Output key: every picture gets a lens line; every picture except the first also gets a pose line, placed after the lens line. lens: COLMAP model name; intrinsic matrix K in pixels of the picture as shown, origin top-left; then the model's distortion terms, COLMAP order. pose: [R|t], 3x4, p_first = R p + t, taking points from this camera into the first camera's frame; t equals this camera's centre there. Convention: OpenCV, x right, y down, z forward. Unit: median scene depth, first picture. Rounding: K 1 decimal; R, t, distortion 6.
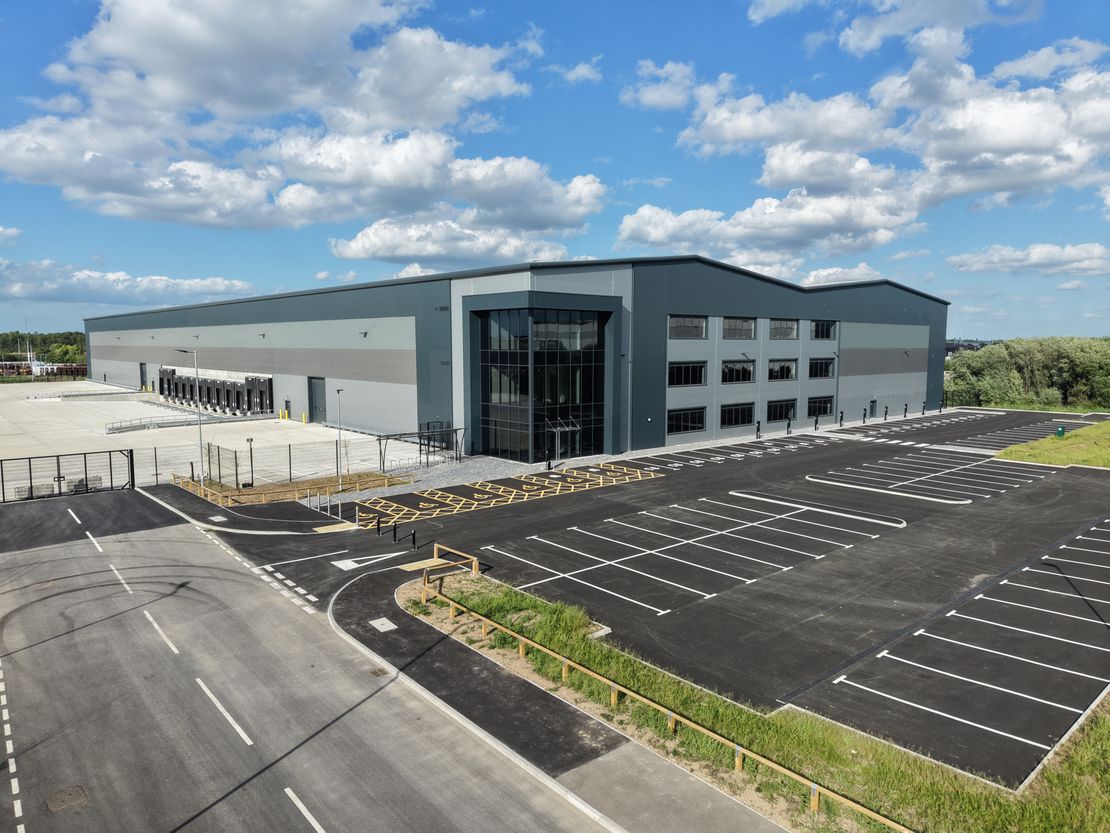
lens RADIAL K [[727.3, 0, 555.0], [0, 727.3, 416.5], [0, 0, 1]] dist [0.033679, -0.028315]
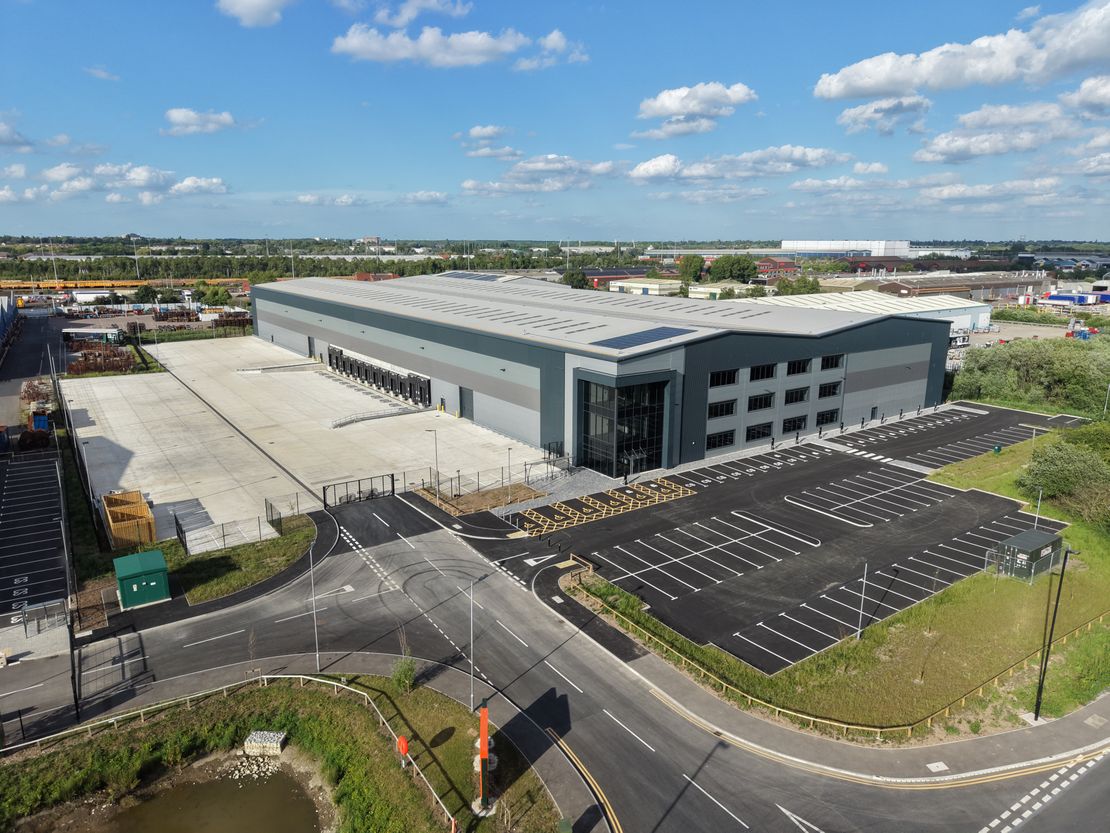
lens RADIAL K [[727.3, 0, 555.0], [0, 727.3, 416.5], [0, 0, 1]] dist [0.033679, -0.028315]
pose [[0.994234, 0.026579, -0.103886, -0.001523], [-0.011866, 0.990115, 0.139758, -0.275643], [0.106573, -0.137719, 0.984721, -0.550608]]
